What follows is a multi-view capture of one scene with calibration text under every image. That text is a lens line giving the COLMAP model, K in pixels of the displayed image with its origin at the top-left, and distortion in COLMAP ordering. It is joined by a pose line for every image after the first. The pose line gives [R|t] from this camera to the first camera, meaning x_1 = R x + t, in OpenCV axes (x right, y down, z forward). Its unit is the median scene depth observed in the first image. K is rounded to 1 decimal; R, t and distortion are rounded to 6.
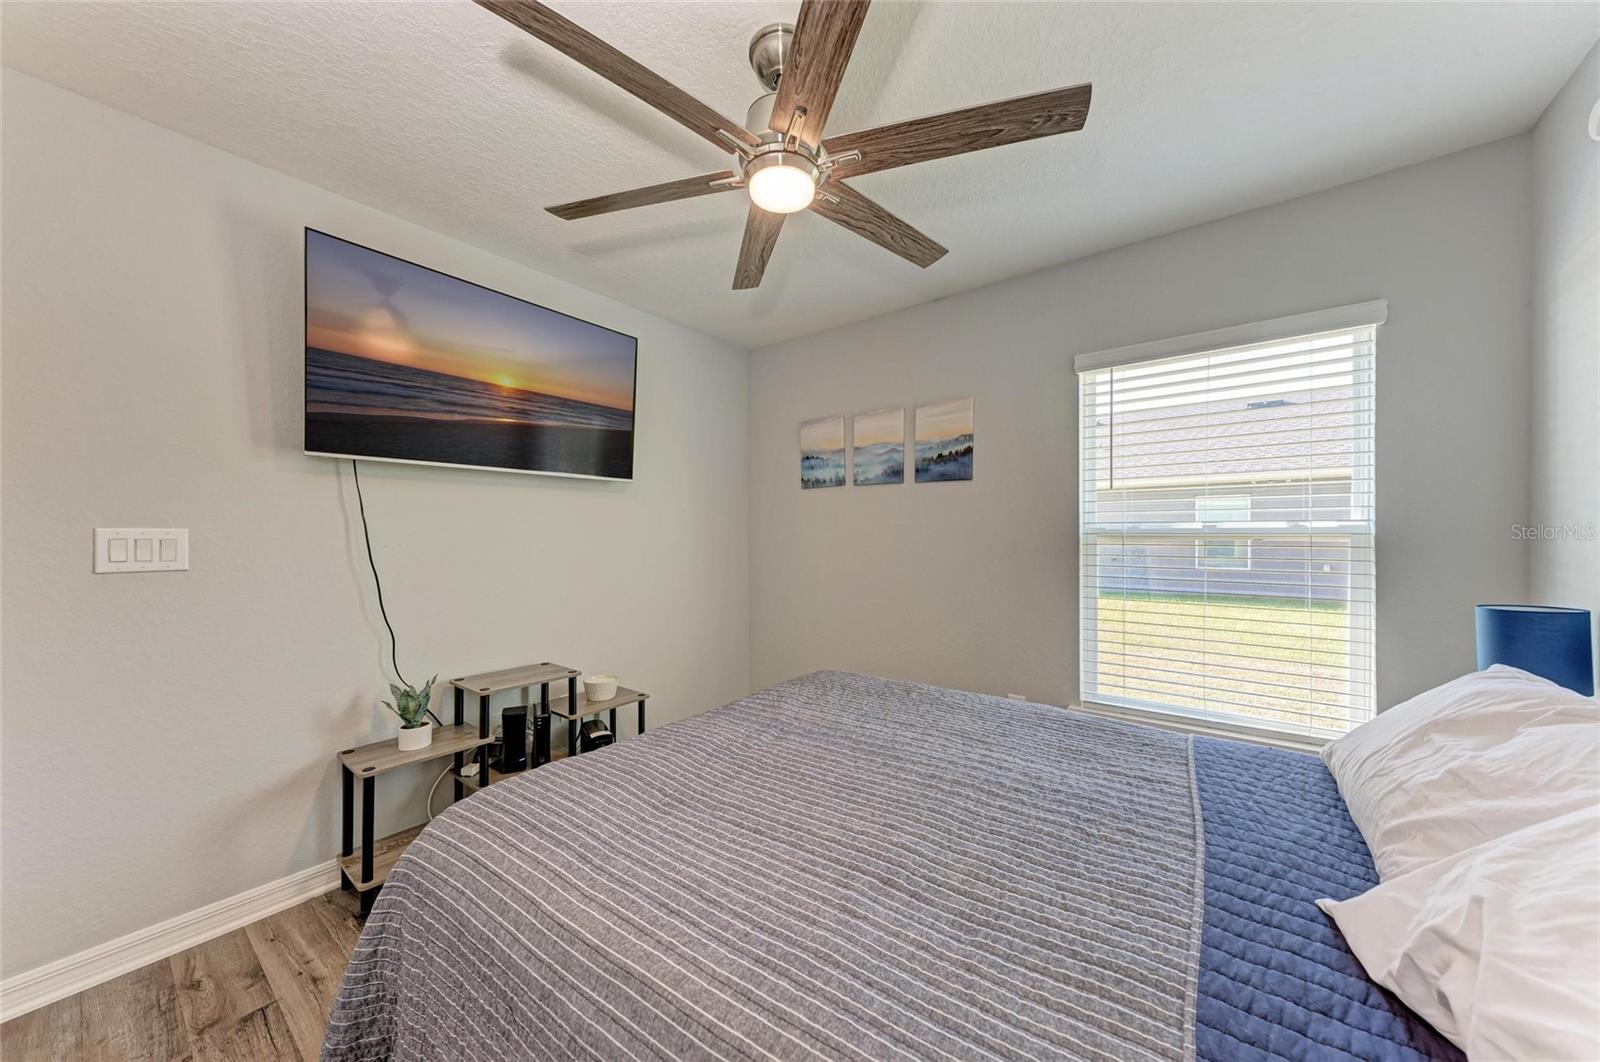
lens RADIAL K [[549.7, 0, 802.8], [0, 549.7, 537.4], [0, 0, 1]] dist [0.018081, -0.006798]
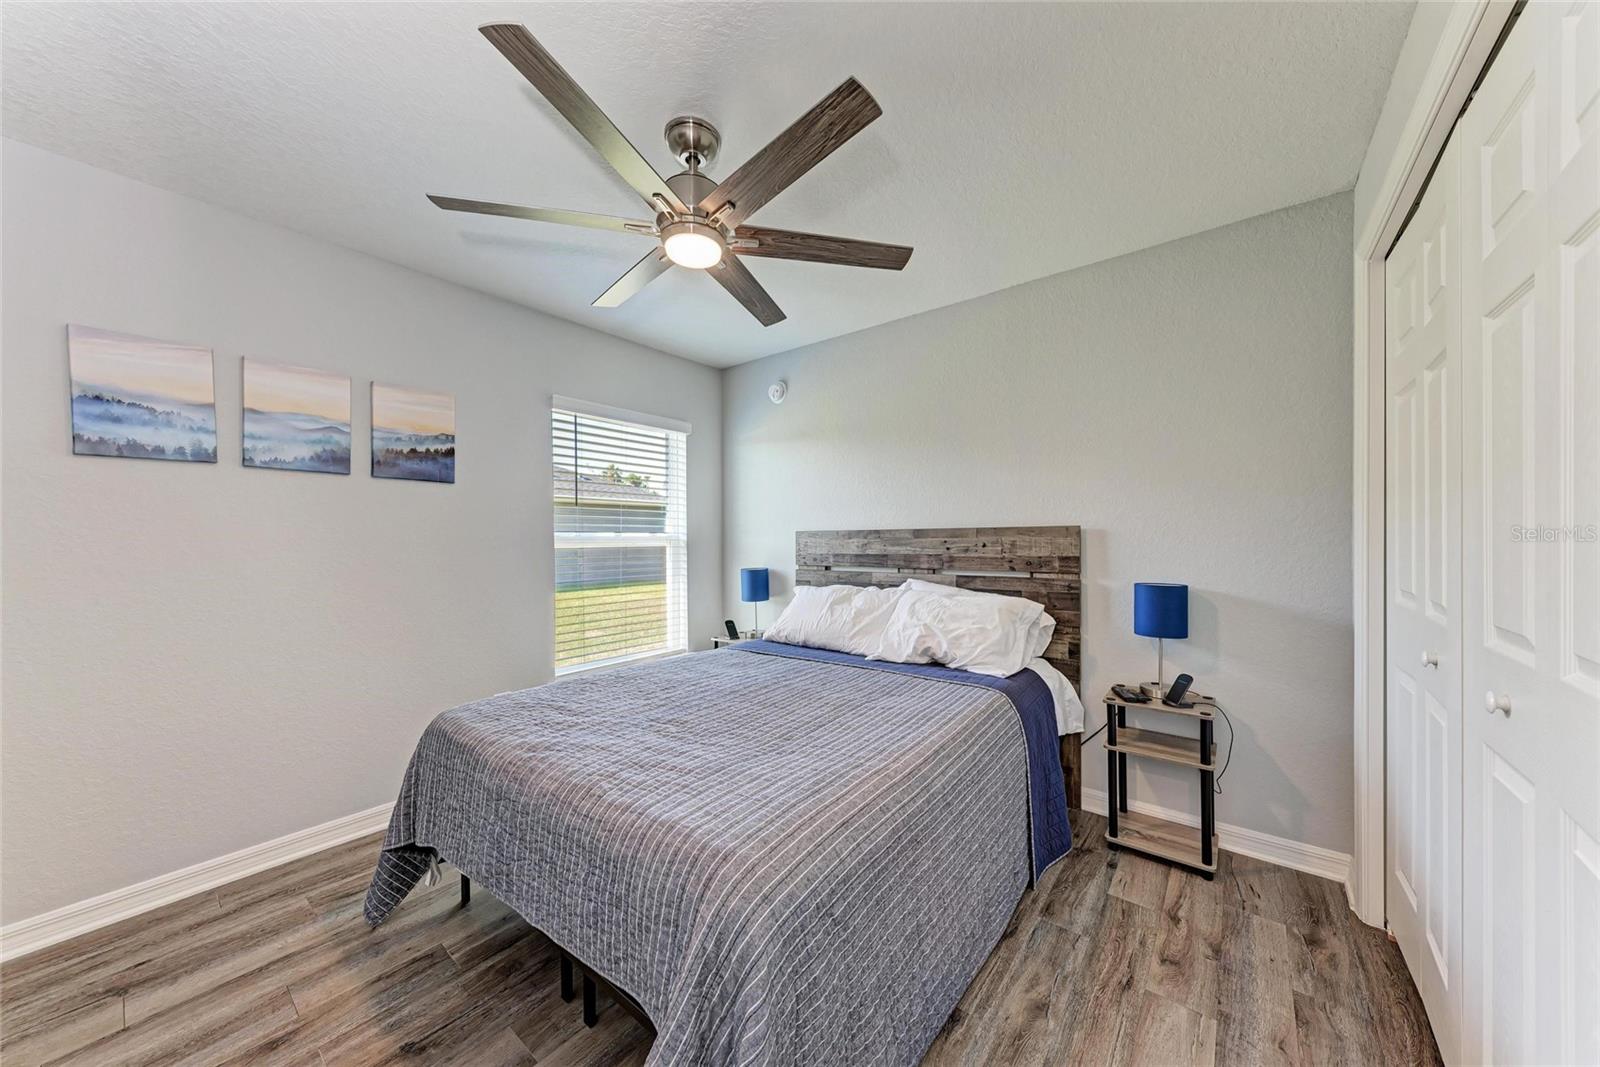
lens RADIAL K [[549.7, 0, 802.8], [0, 549.7, 539.9], [0, 0, 1]] dist [0.018081, -0.006798]
pose [[0.018380, 0.002676, 0.999827, -0.609480], [0.014160, 0.999895, -0.002936, 0.002632], [-0.999731, 0.014211, 0.018341, 0.374634]]
